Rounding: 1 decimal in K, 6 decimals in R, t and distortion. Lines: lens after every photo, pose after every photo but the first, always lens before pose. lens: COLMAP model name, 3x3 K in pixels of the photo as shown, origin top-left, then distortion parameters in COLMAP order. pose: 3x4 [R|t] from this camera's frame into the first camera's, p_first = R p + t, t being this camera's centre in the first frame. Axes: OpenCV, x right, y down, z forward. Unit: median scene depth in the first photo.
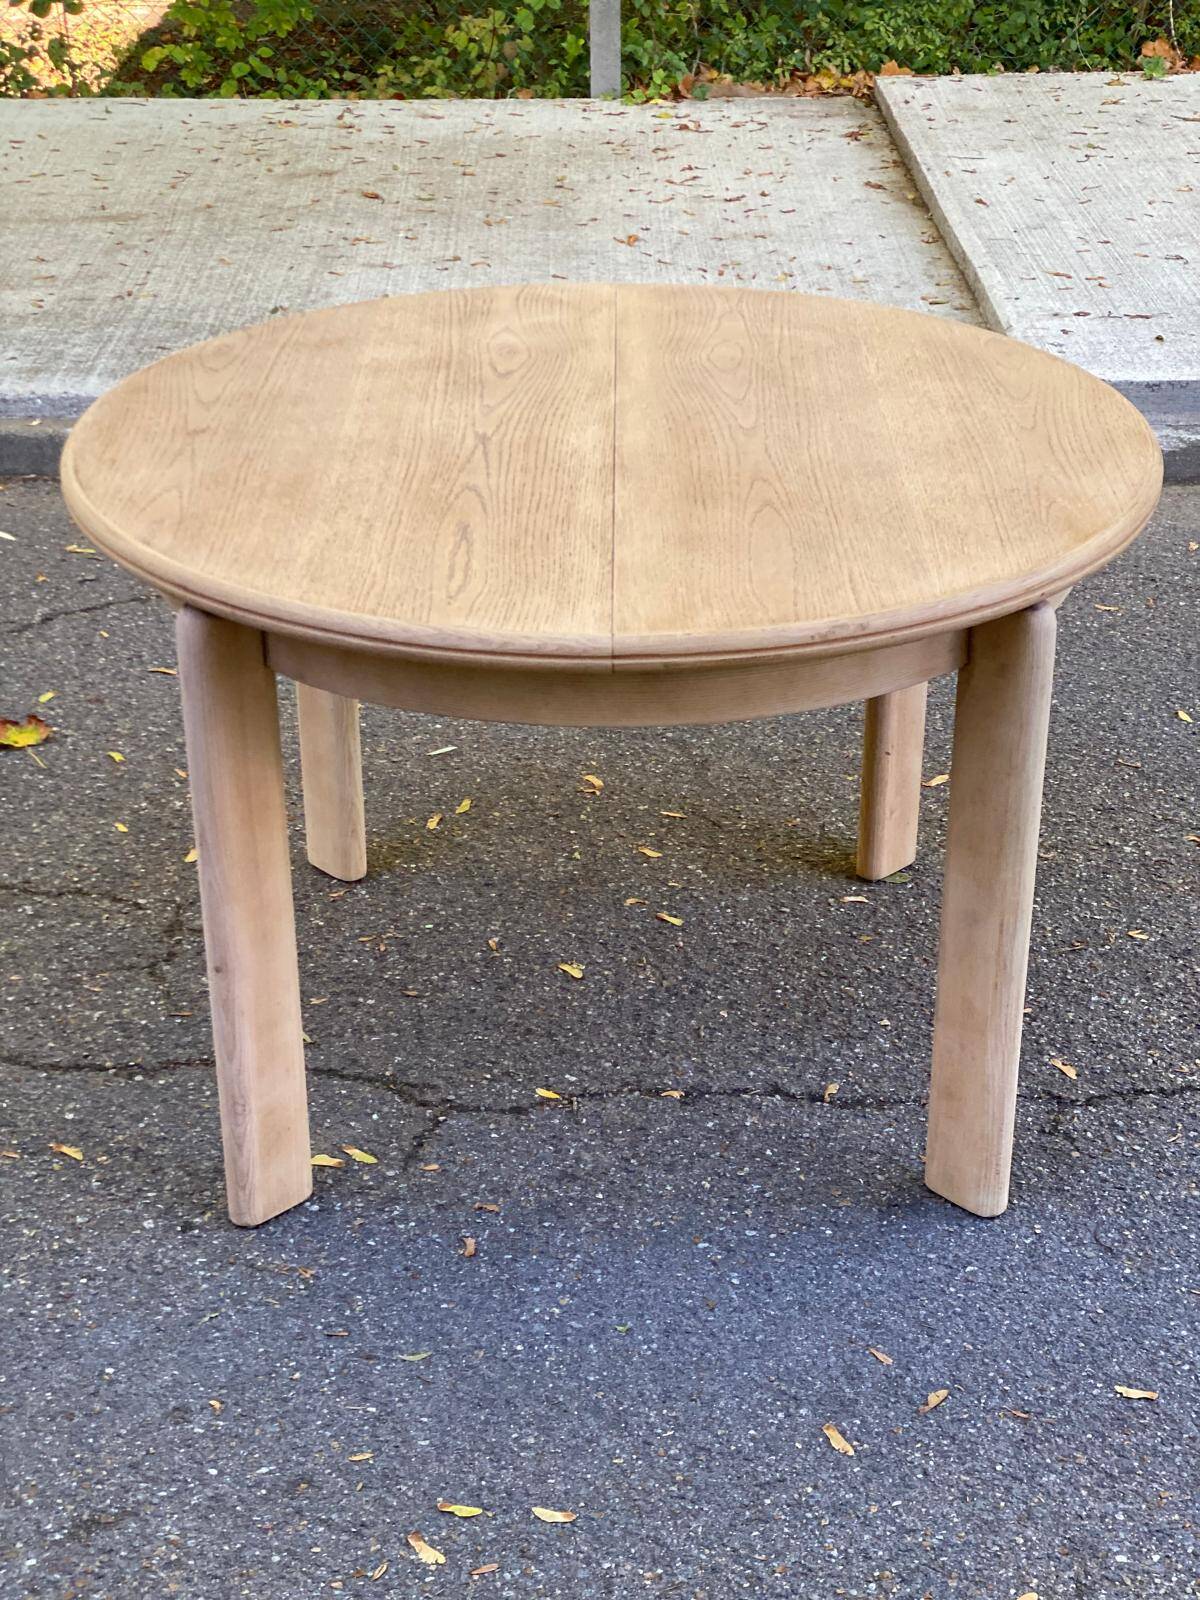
lens RADIAL K [[2453.5, 0, 653.1], [0, 2453.5, 744.6], [0, 0, 1]] dist [0.129203, 0.000000]
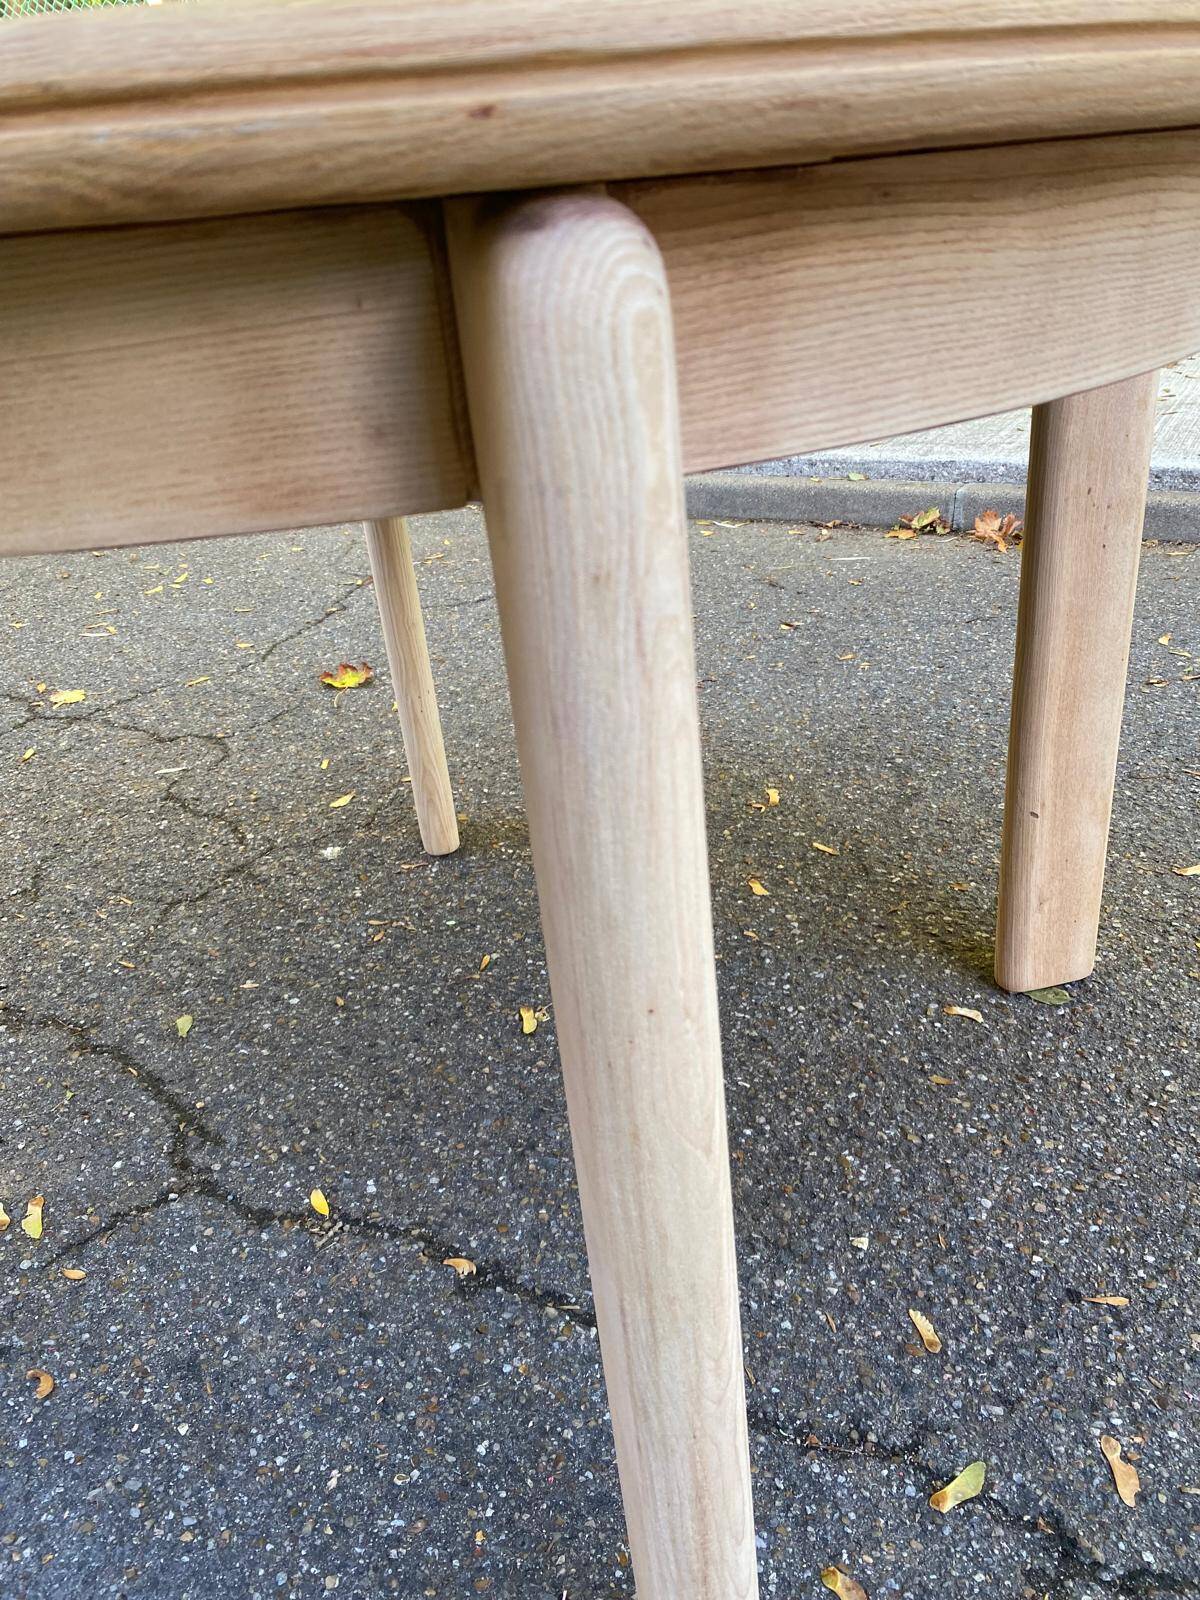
lens RADIAL K [[1224.3, 0, 620.2], [0, 1224.3, 797.8], [0, 0, 1]] dist [0.012031, -0.015113]
pose [[0.852003, 0.161820, -0.497900, 0.182684], [-0.145664, 0.986751, 0.071440, -0.009671], [0.502864, 0.011659, 0.864287, 0.725301]]
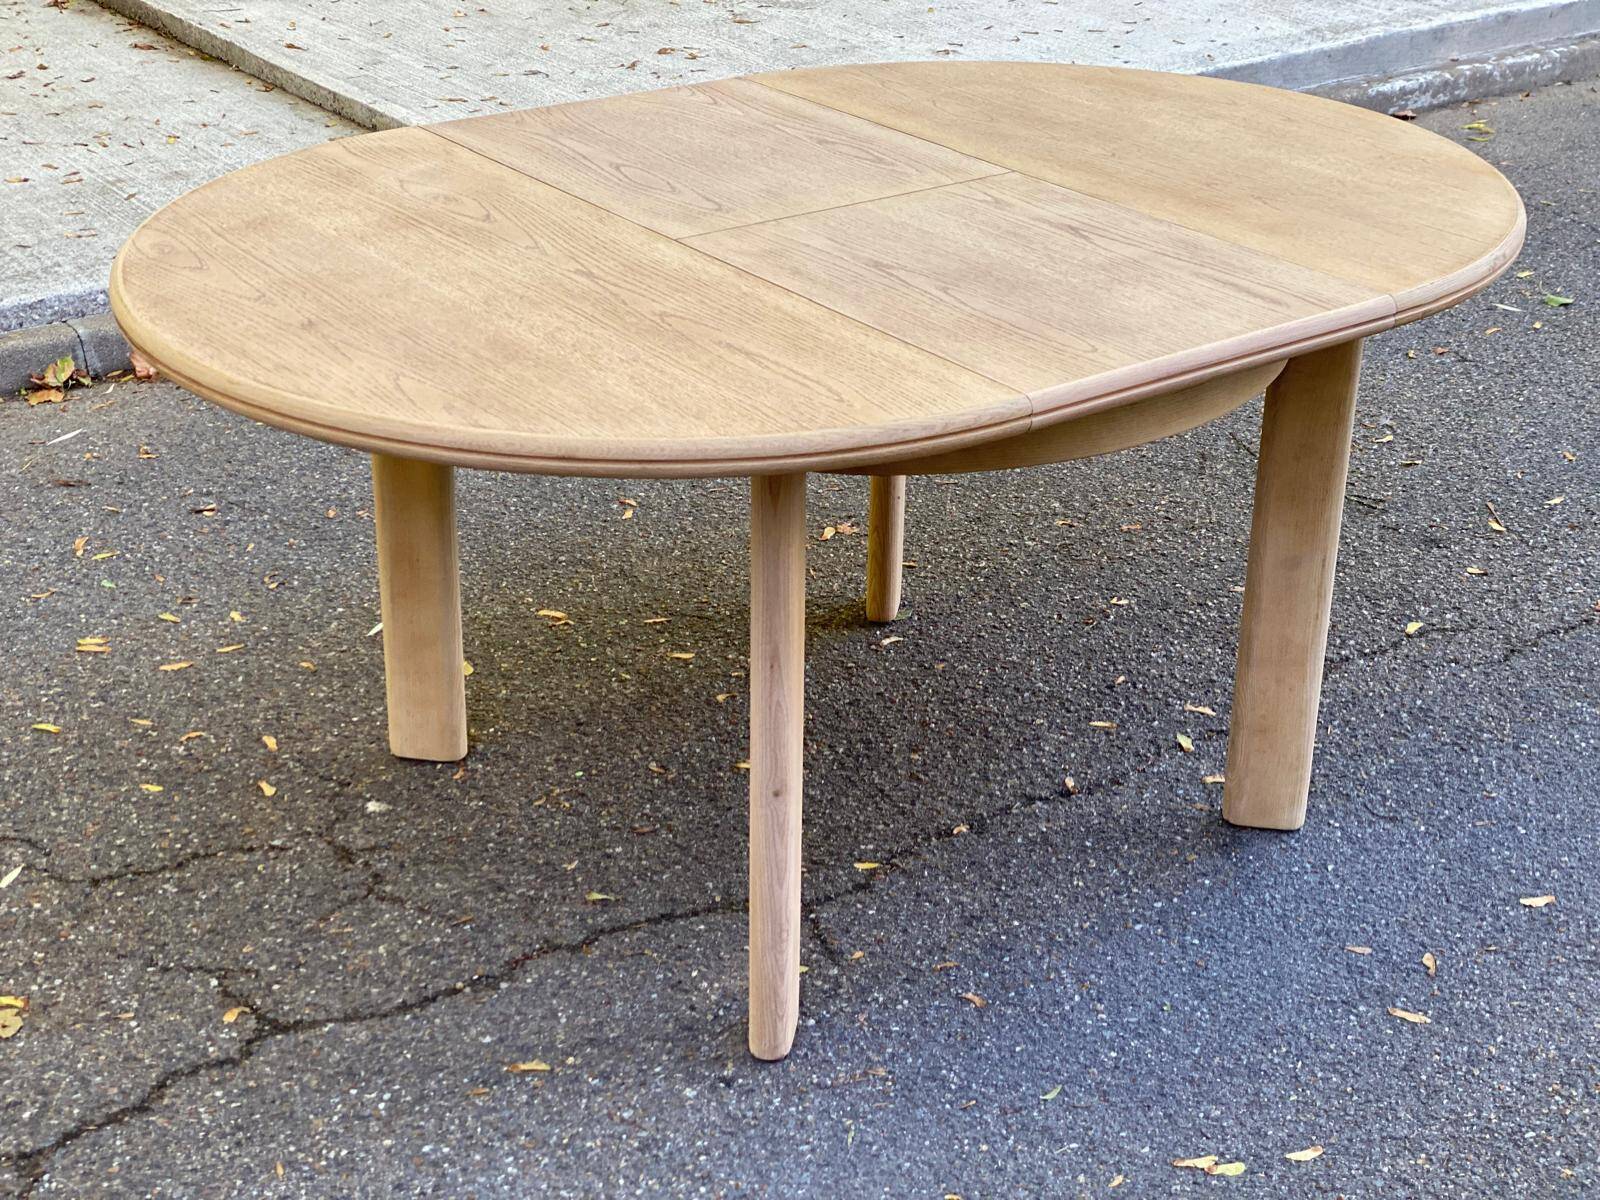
lens RADIAL K [[2379.1, 0, 805.5], [0, 2379.1, 607.1], [0, 0, 1]] dist [0.121747, 0.000000]
pose [[0.810122, -0.249922, 0.530322, -0.554889], [0.248363, 0.965704, 0.075701, -0.043427], [-0.531054, 0.070386, 0.844410, 0.161220]]
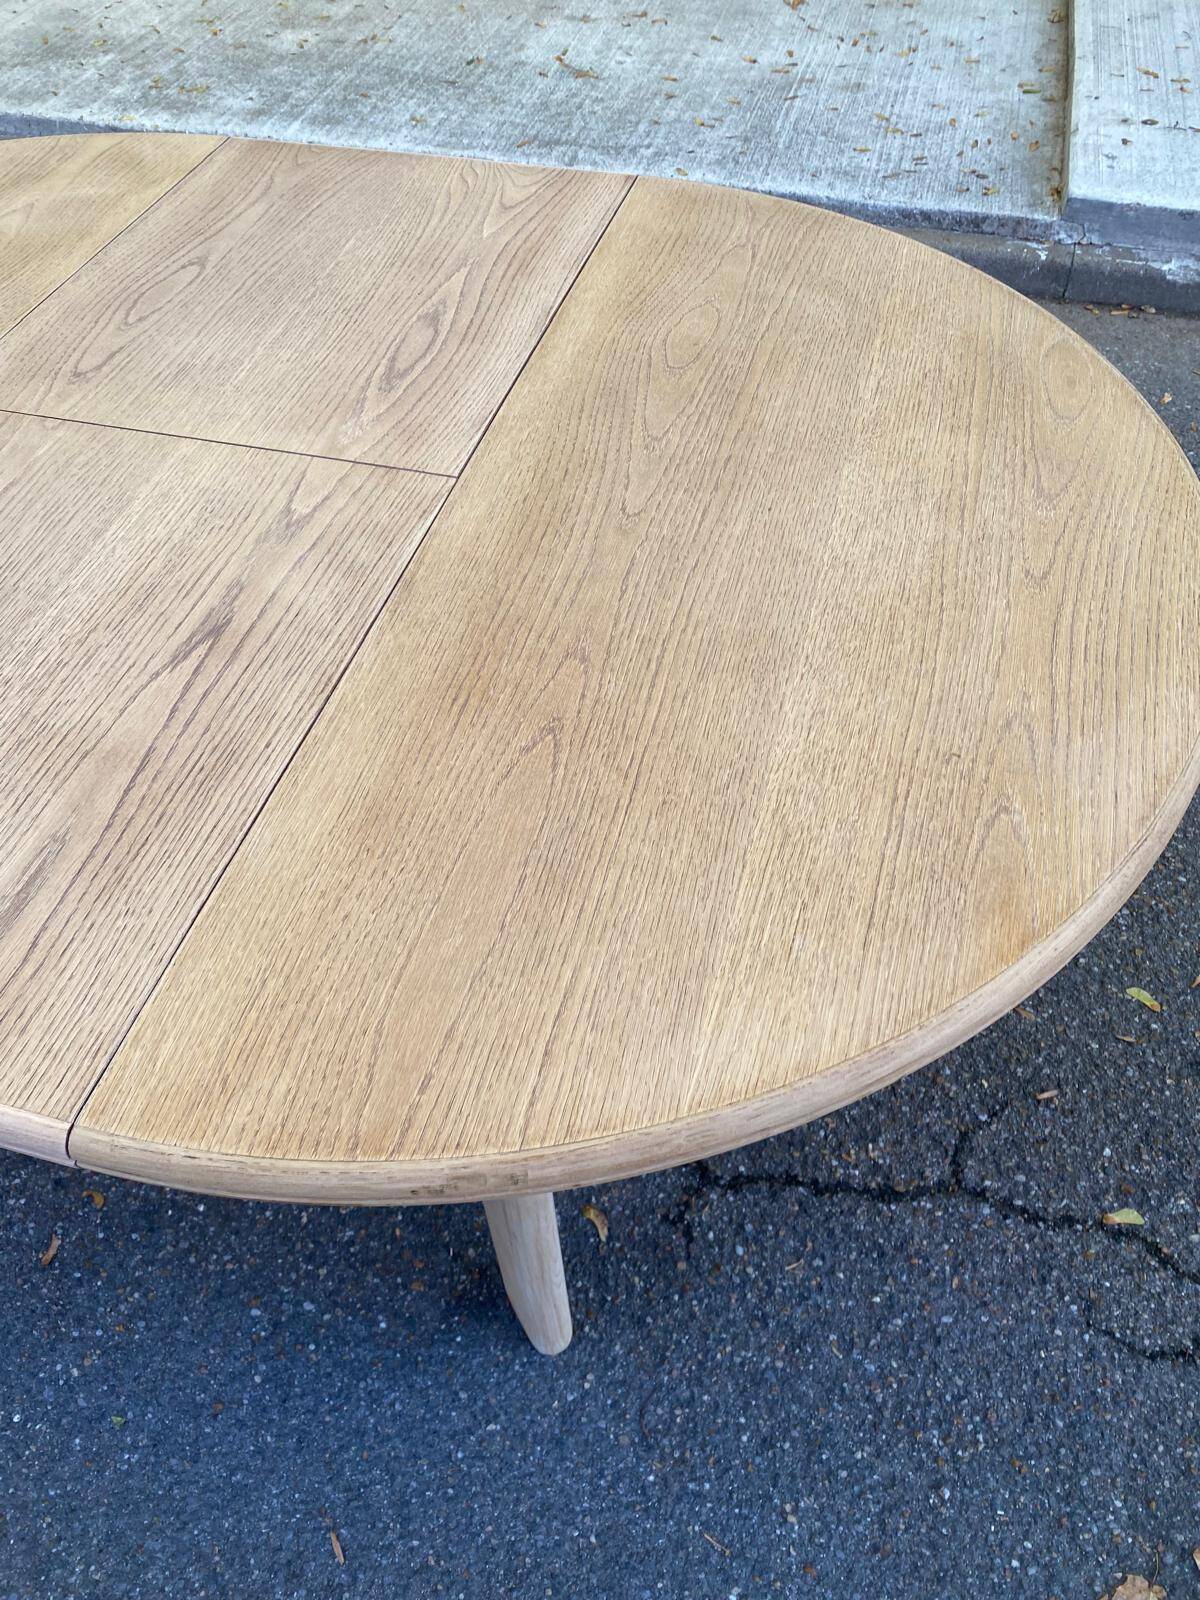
lens RADIAL K [[1224.3, 0, 592.5], [0, 1224.3, 800.5], [0, 0, 1]] dist [0.012031, -0.015113]
pose [[0.958021, 0.195890, -0.209341, 0.191346], [-0.095053, 0.905897, 0.412692, -0.180529], [0.270484, -0.375469, 0.886488, 0.603298]]
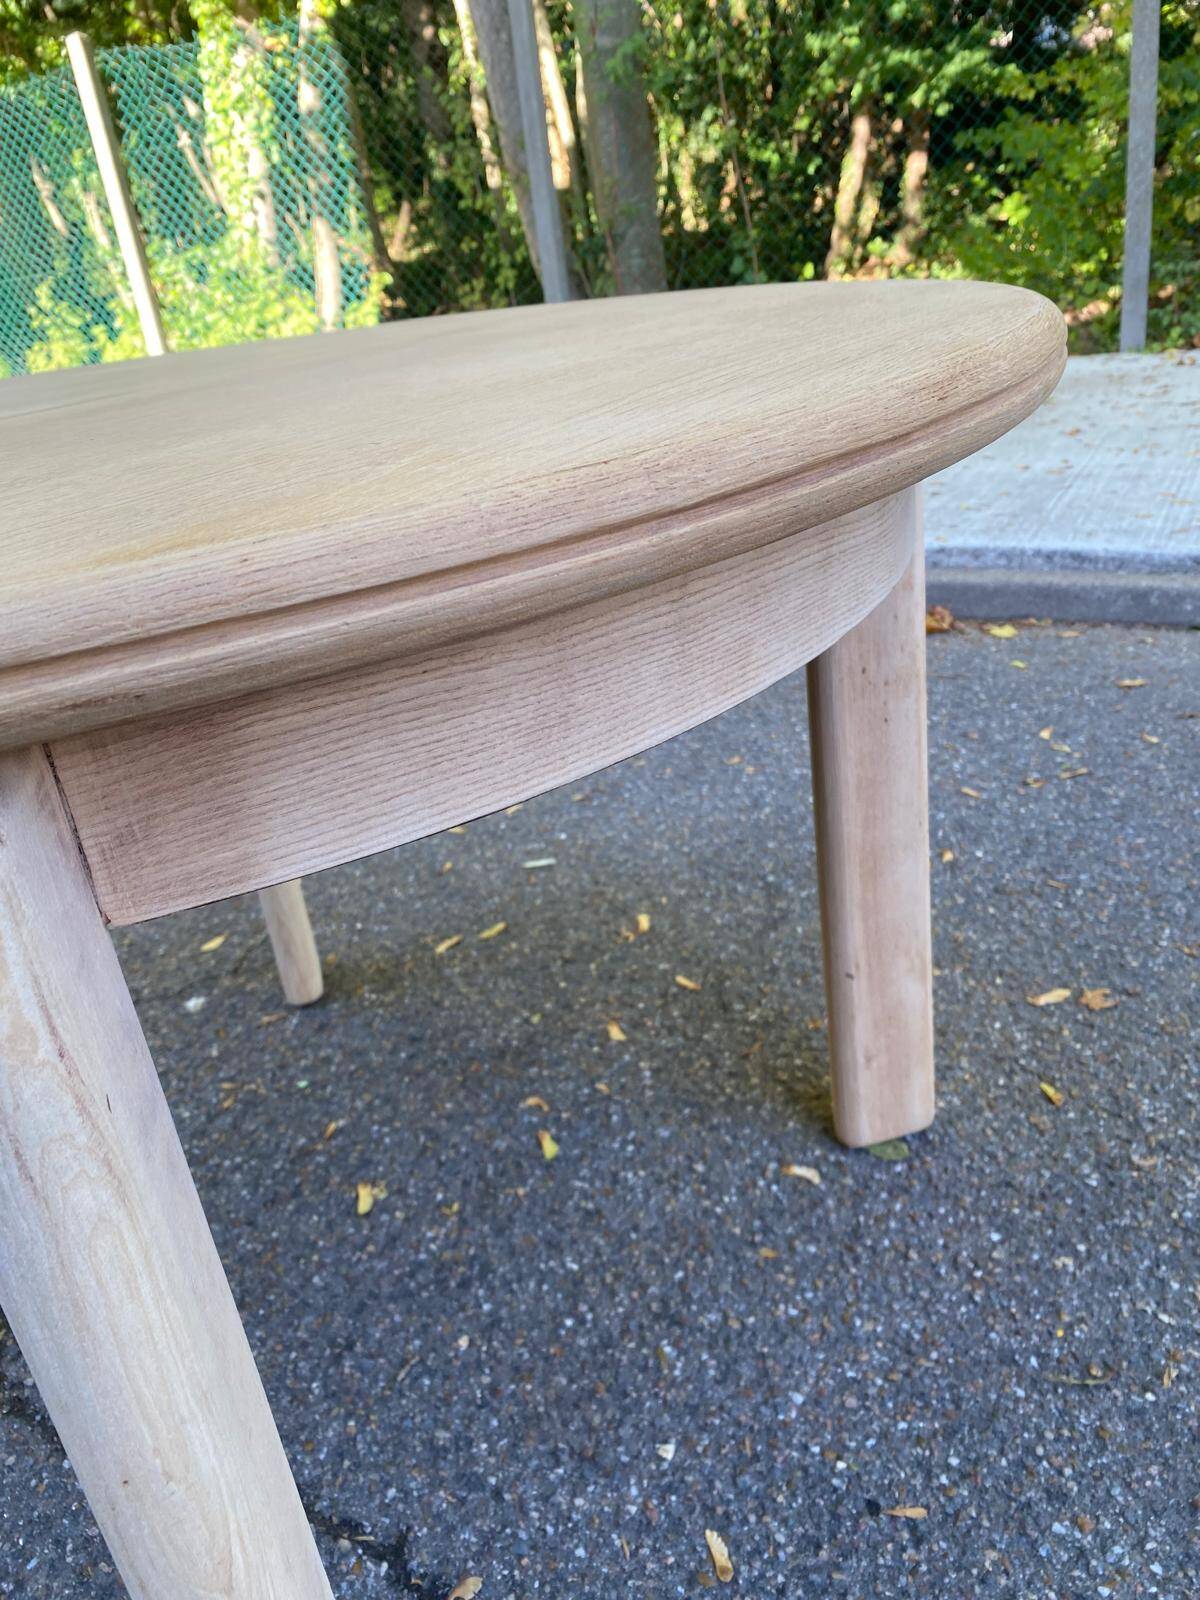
lens RADIAL K [[1224.3, 0, 613.2], [0, 1224.3, 781.6], [0, 0, 1]] dist [0.012031, -0.015113]
pose [[0.861833, 0.101728, -0.496886, 0.221283], [-0.102484, 0.994399, 0.025829, -0.056883], [0.496731, 0.028662, 0.867431, 0.751572]]
